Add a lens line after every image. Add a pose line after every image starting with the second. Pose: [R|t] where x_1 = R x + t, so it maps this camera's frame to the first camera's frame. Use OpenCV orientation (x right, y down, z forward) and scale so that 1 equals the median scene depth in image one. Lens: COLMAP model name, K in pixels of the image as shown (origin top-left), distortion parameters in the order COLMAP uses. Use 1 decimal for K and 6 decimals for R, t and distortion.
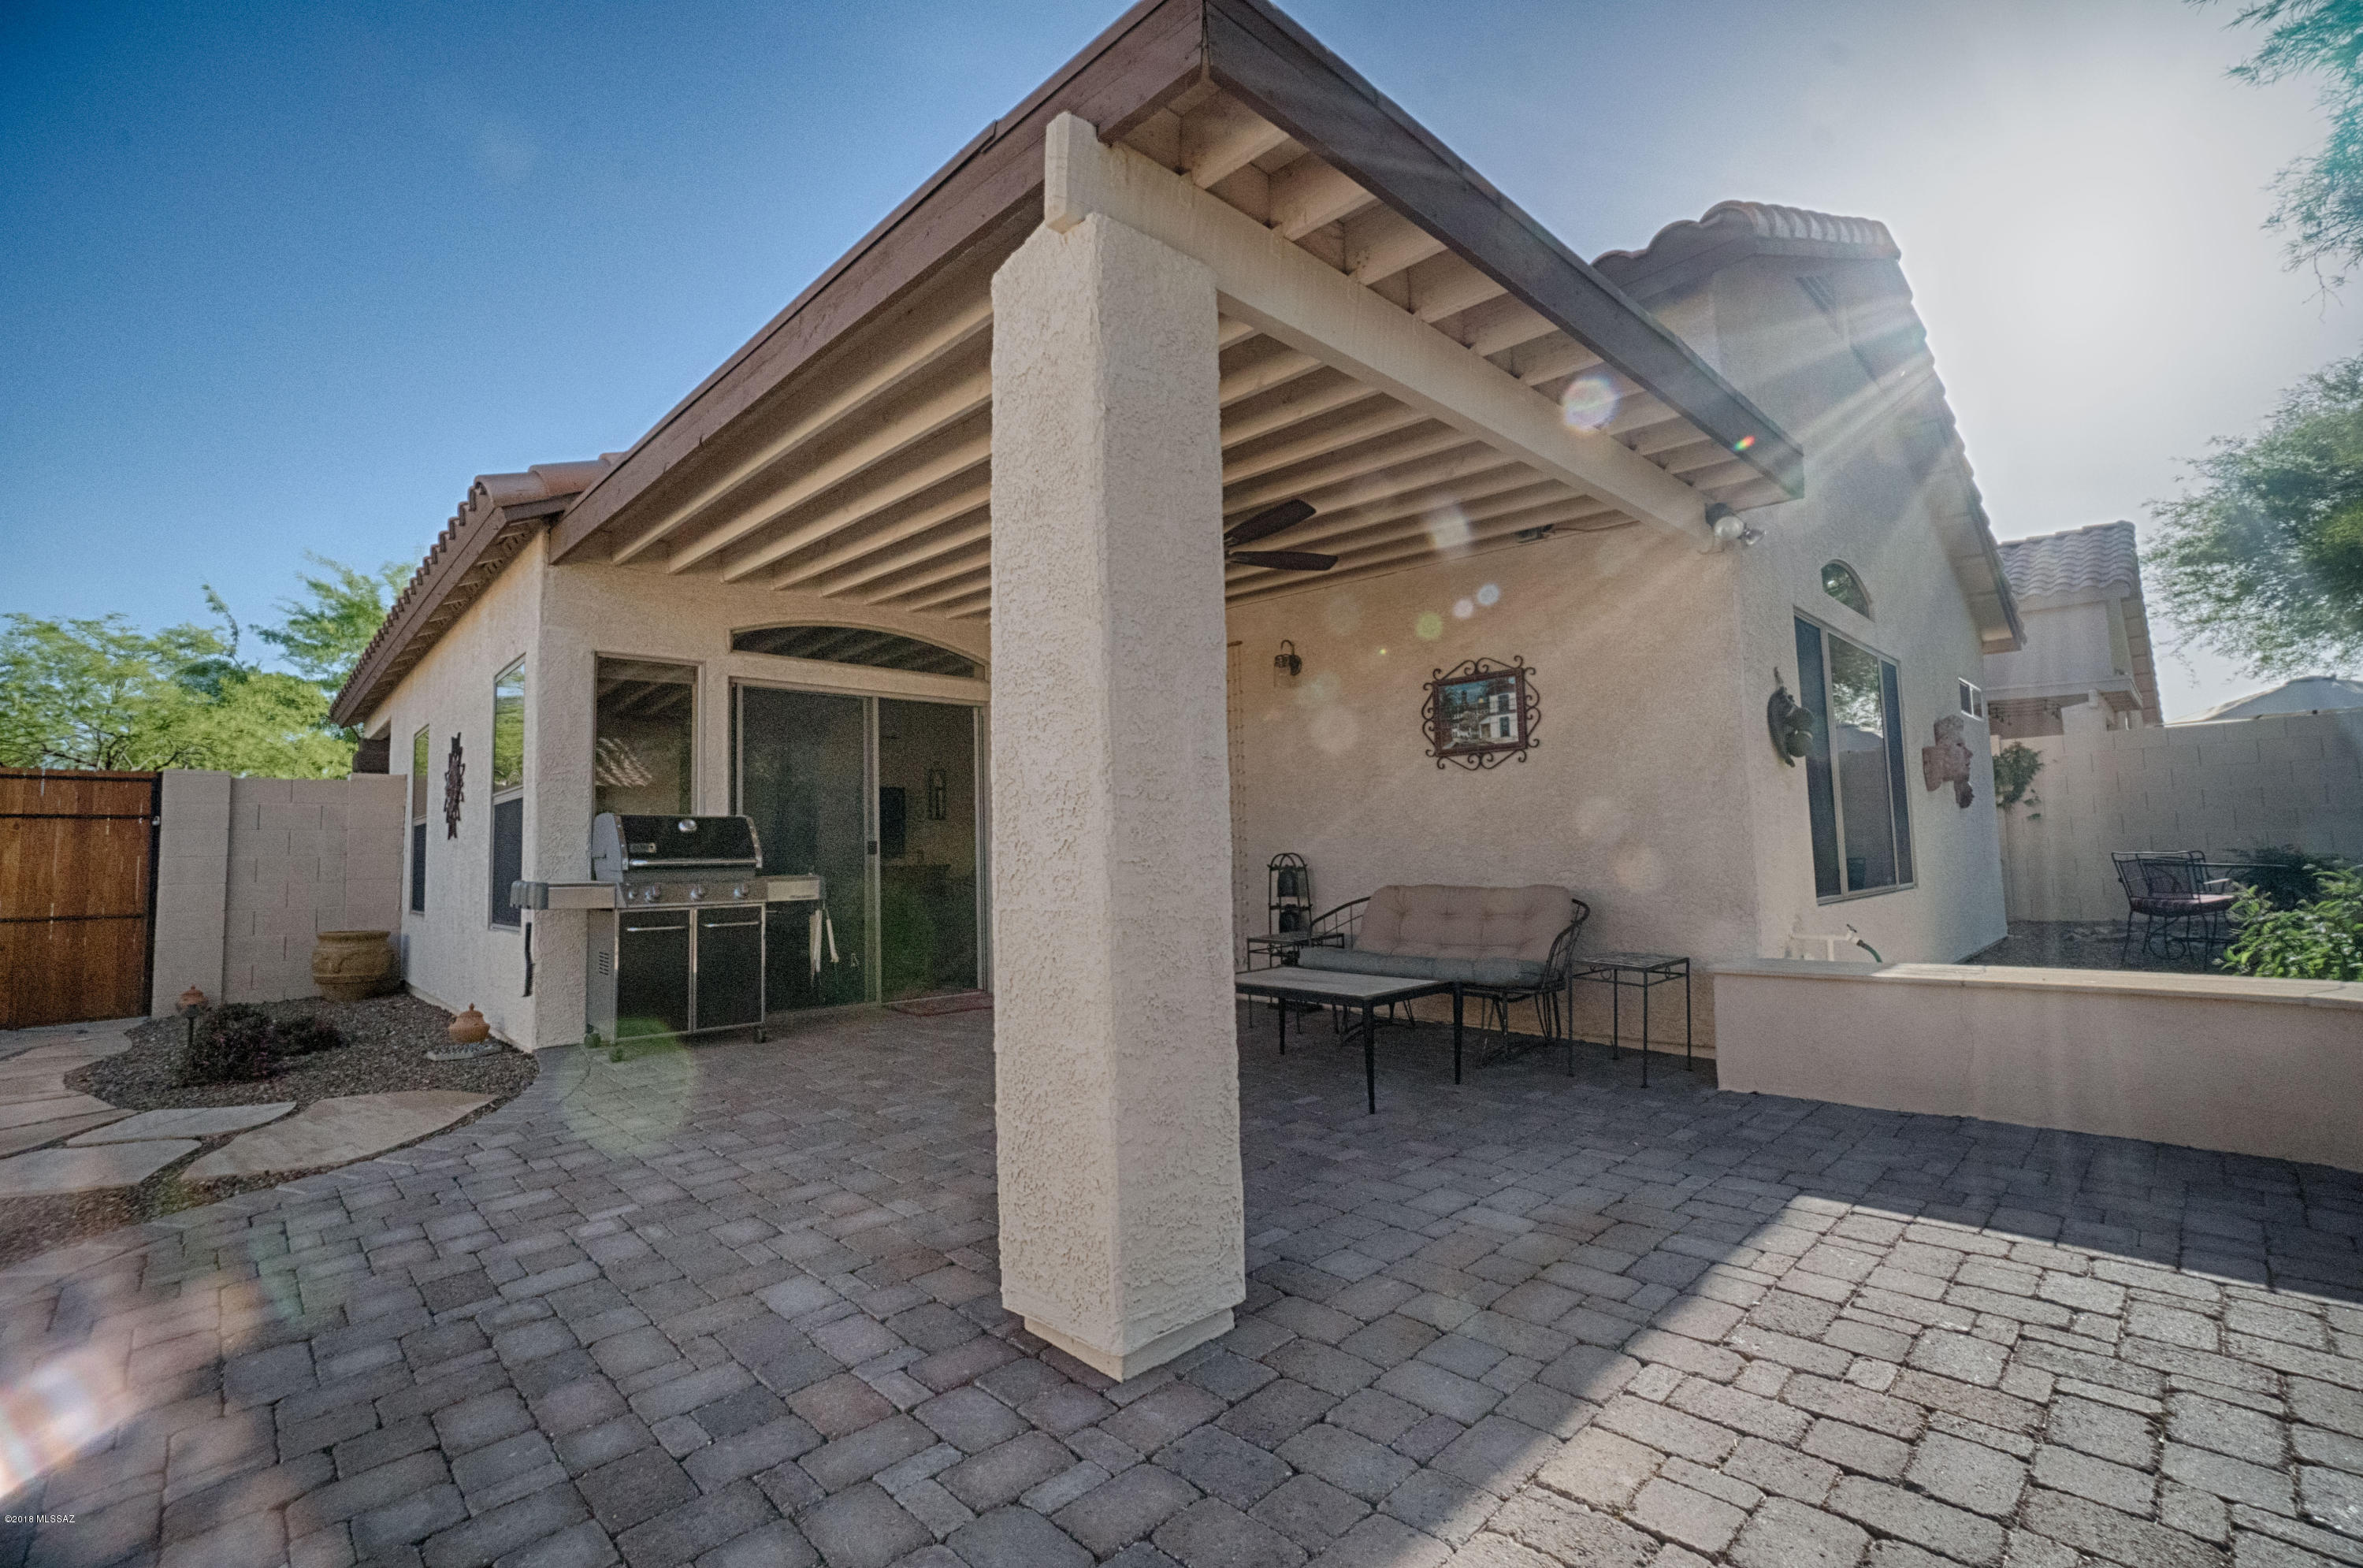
lens RADIAL K [[1036.1, 0, 1171.2], [0, 1036.1, 784.9], [0, 0, 1]] dist [-0.046726, 0.010147]
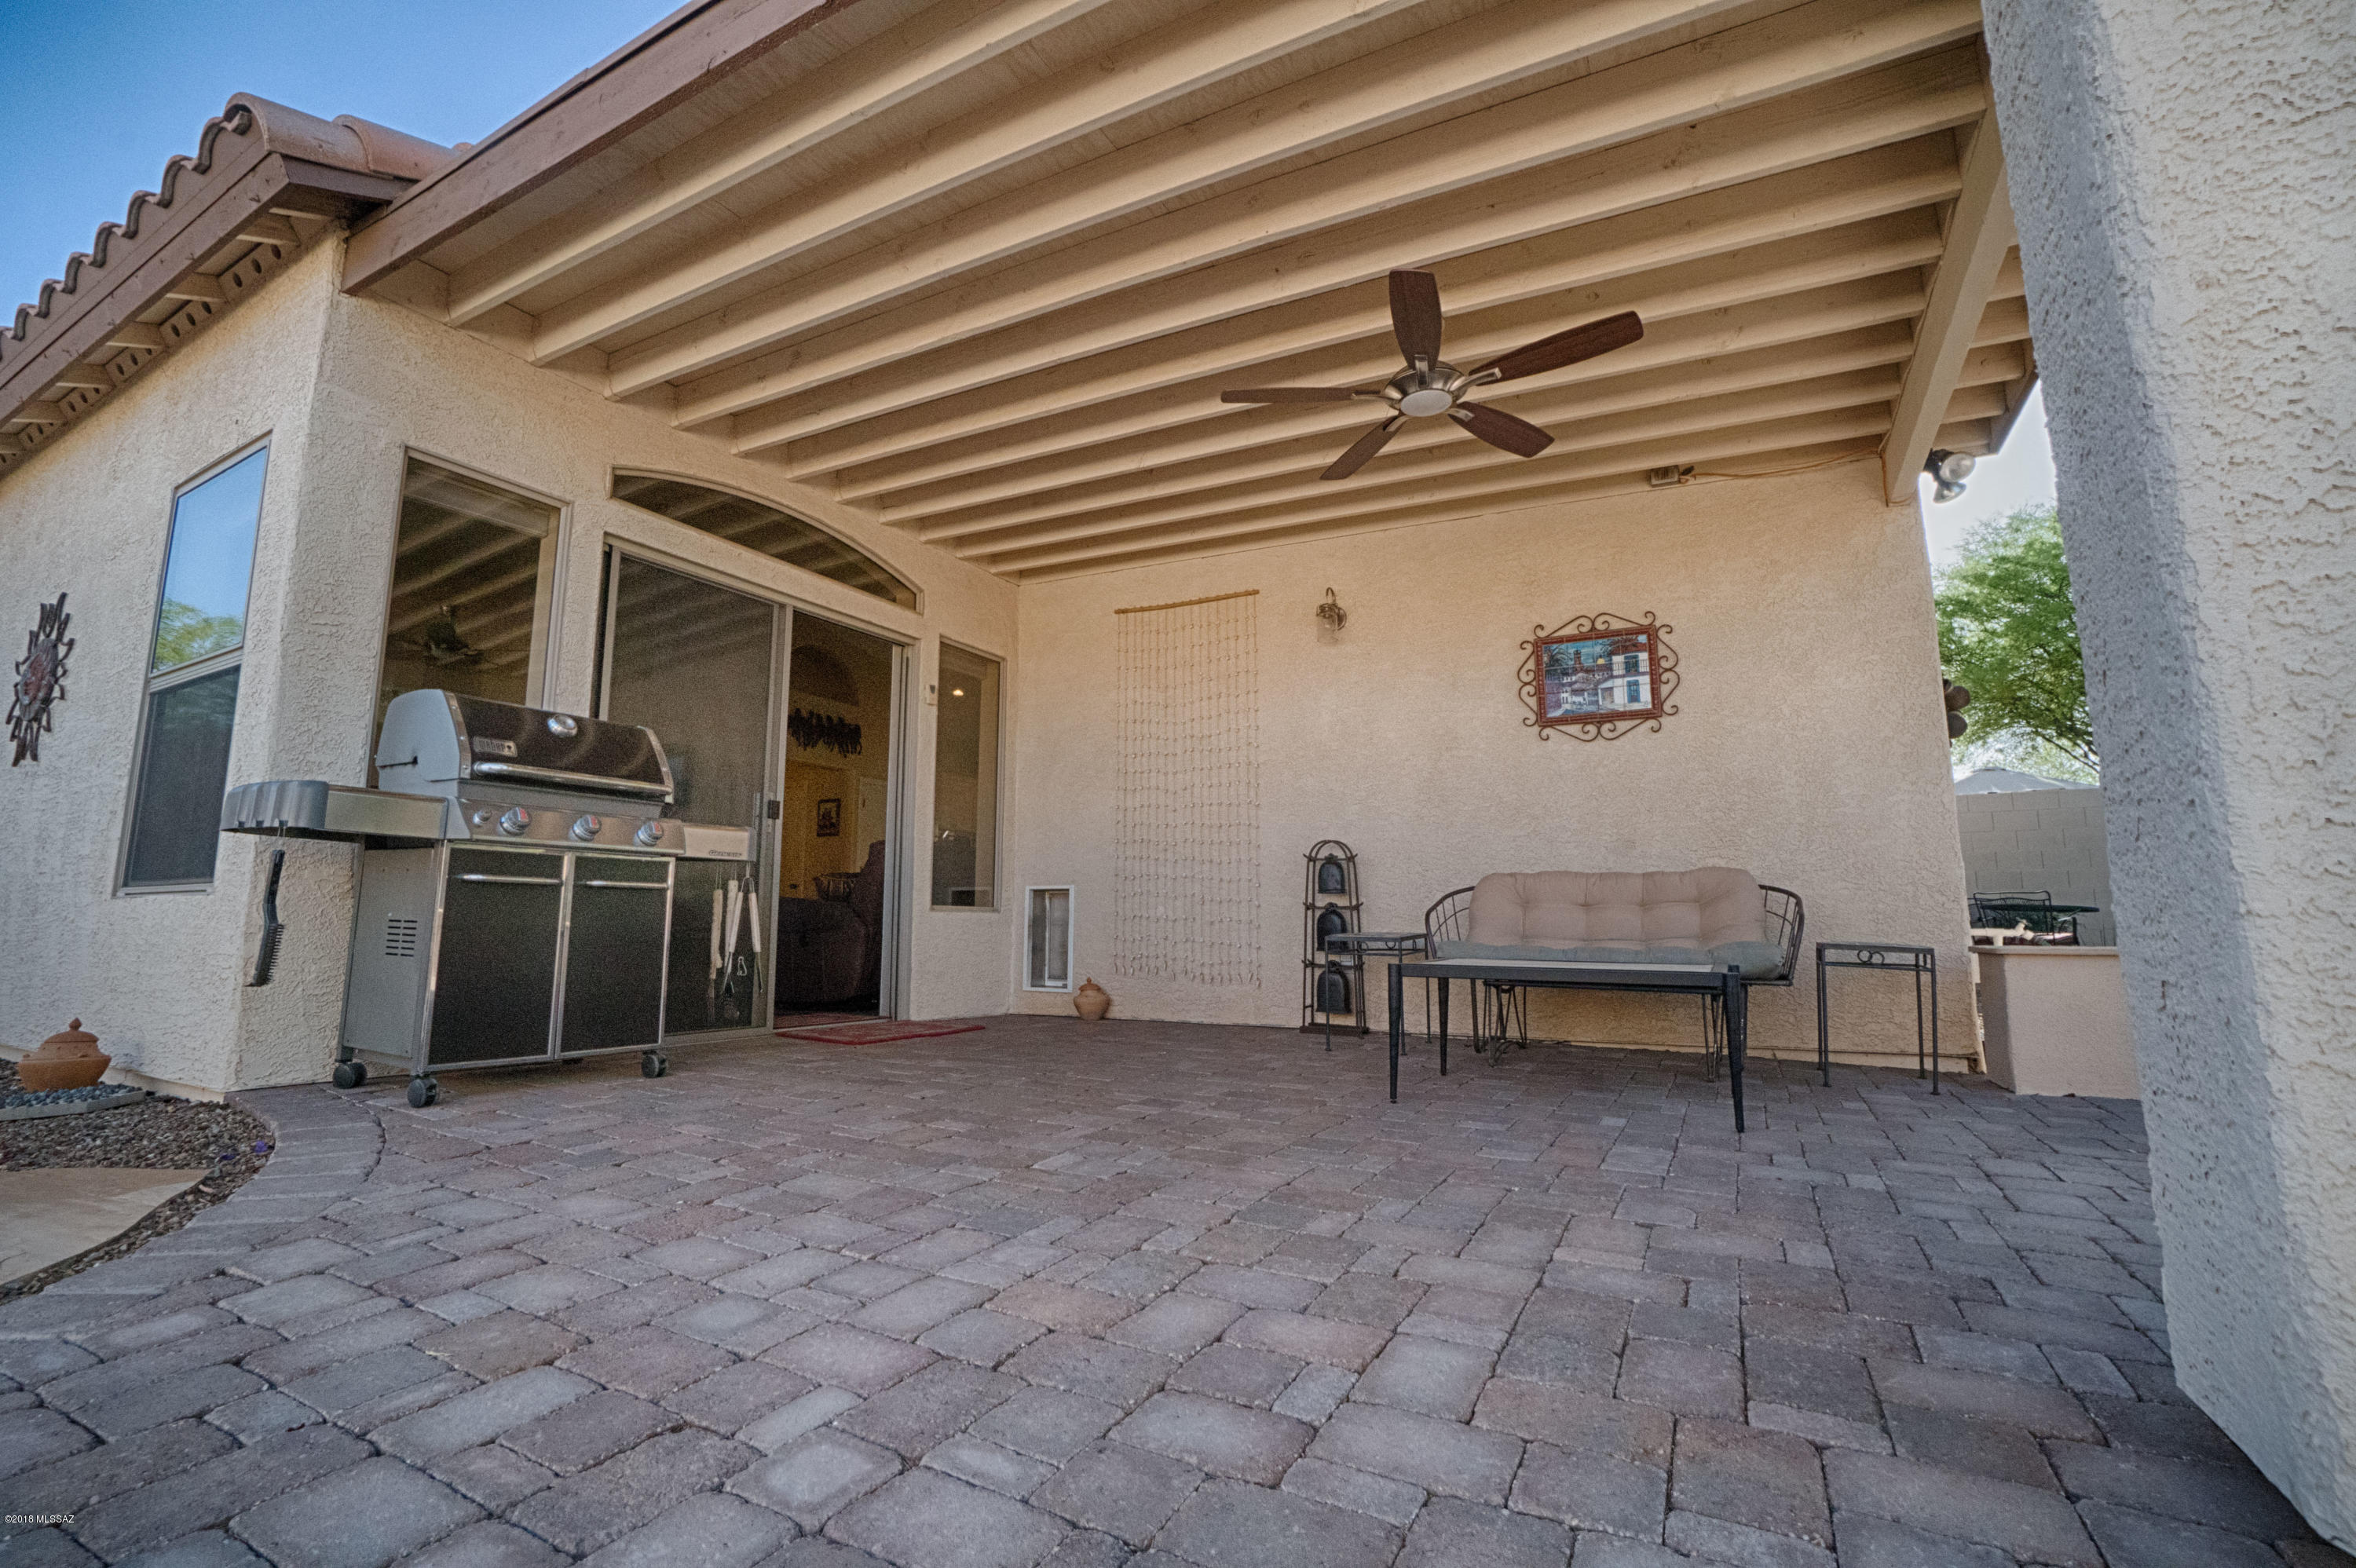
lens RADIAL K [[1032.9, 0, 1173.7], [0, 1032.9, 779.1], [0, 0, 1]] dist [-0.046726, 0.010147]
pose [[0.954143, 0.067795, 0.291573, -0.285945], [-0.046563, 0.995774, -0.079160, 0.101566], [-0.295707, 0.061954, 0.953268, 0.293770]]
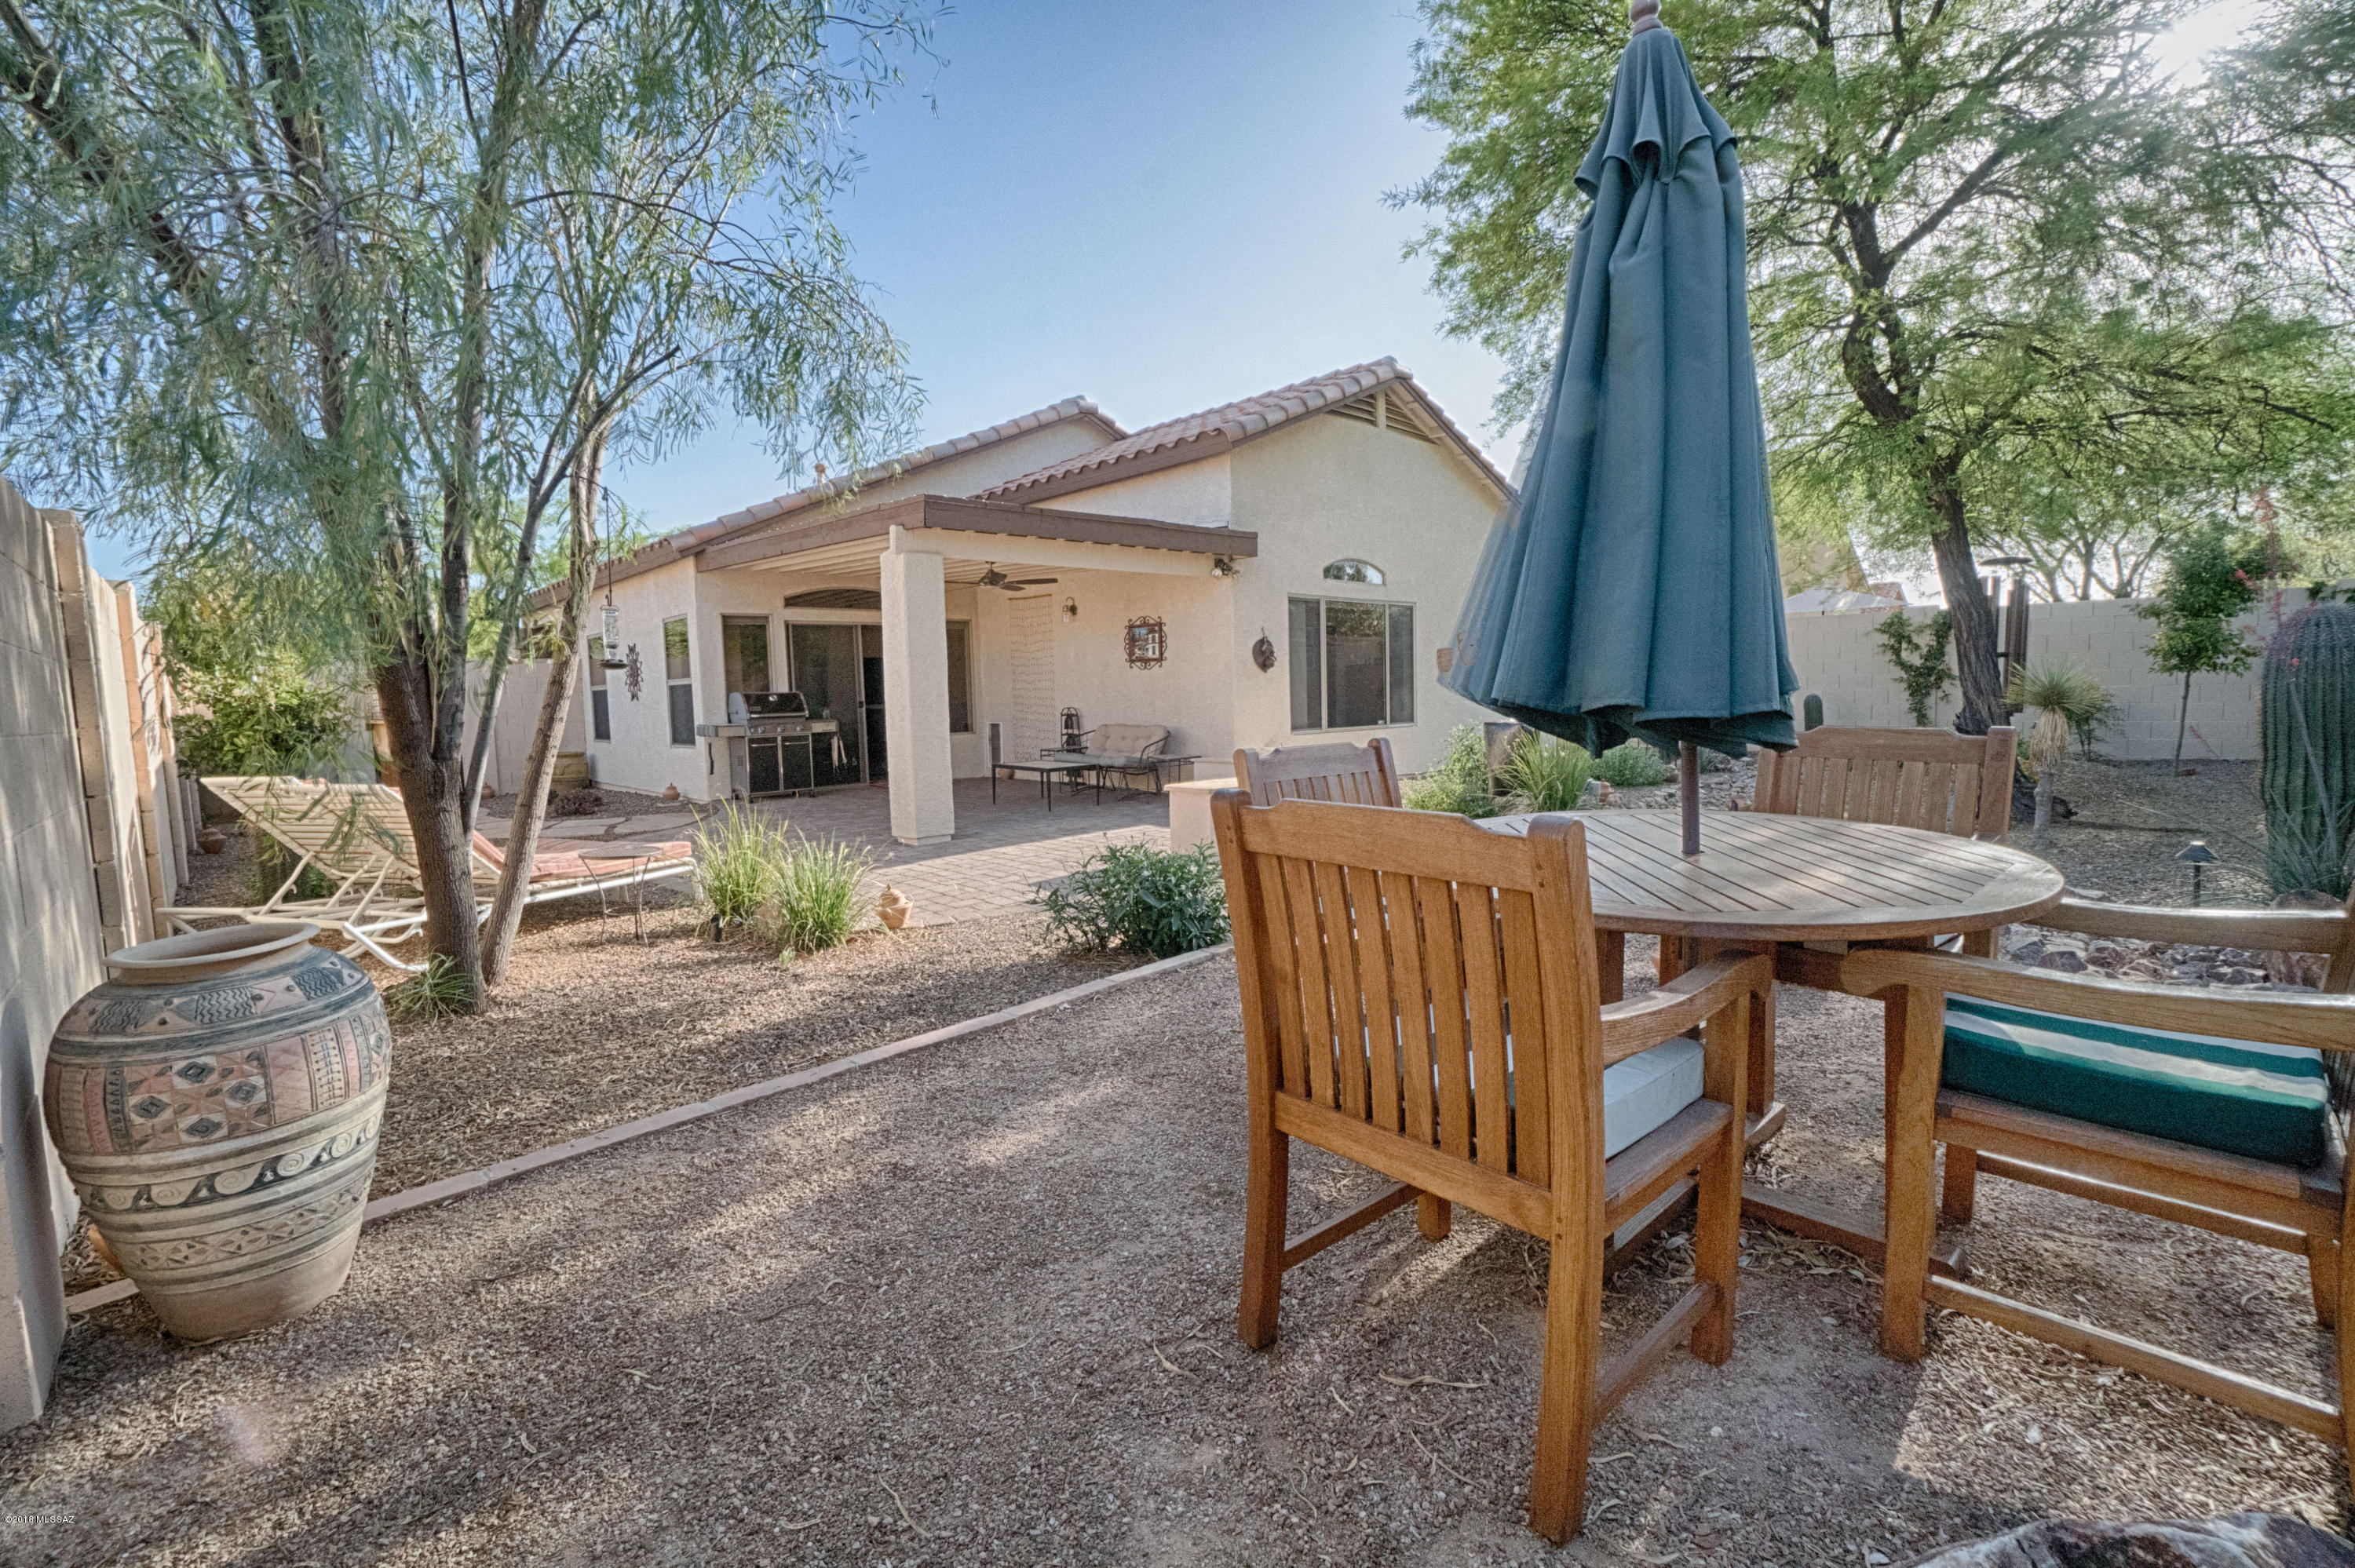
lens RADIAL K [[1032.5, 0, 1187.2], [0, 1032.5, 781.4], [0, 0, 1]] dist [-0.046726, 0.010147]
pose [[0.999958, -0.001639, 0.008964, 0.366433], [0.000164, 0.986764, 0.162166, -0.131925], [-0.009111, -0.162157, 0.986723, -1.122240]]
